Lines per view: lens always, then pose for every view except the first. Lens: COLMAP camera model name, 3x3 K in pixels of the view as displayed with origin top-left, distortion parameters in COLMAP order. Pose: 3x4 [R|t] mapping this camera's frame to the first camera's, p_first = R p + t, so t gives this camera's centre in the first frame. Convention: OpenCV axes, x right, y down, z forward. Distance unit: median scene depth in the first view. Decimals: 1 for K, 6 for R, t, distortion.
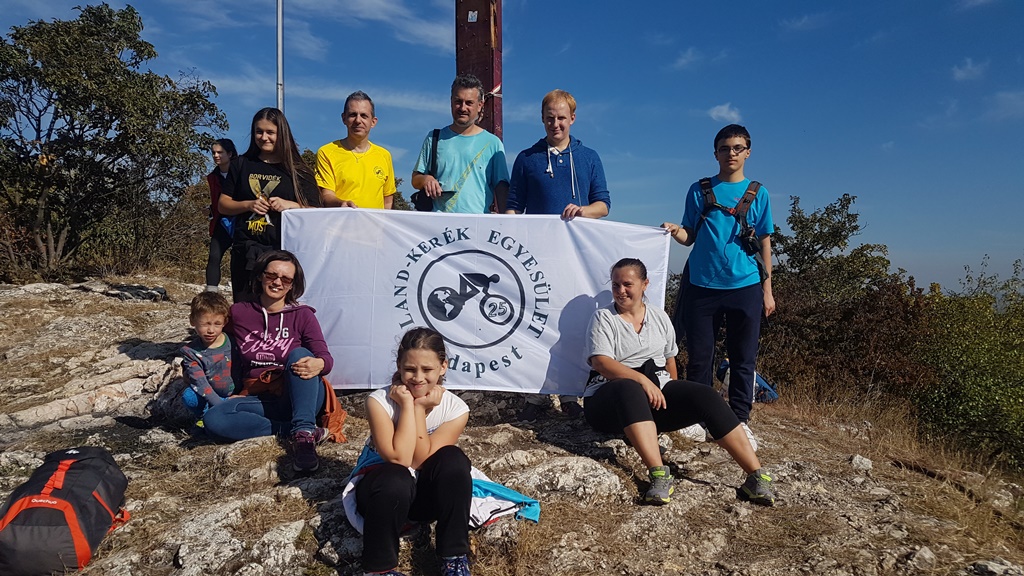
lens RADIAL K [[751.0, 0, 478.0], [0, 751.0, 293.2], [0, 0, 1]] dist [0.113867, -0.175553]
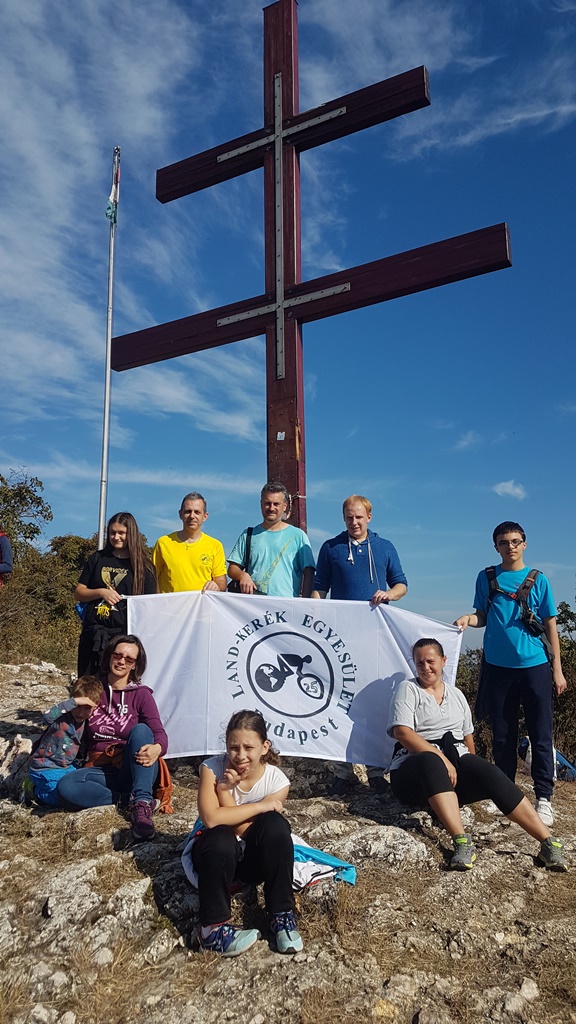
lens RADIAL K [[751.0, 0, 256.1], [0, 751.0, 510.0], [0, 0, 1]] dist [0.113867, -0.175553]
pose [[0.999707, -0.009417, -0.022282, -0.030155], [0.004579, 0.978128, -0.207952, -0.003051], [0.023753, 0.207789, 0.977885, -0.187464]]
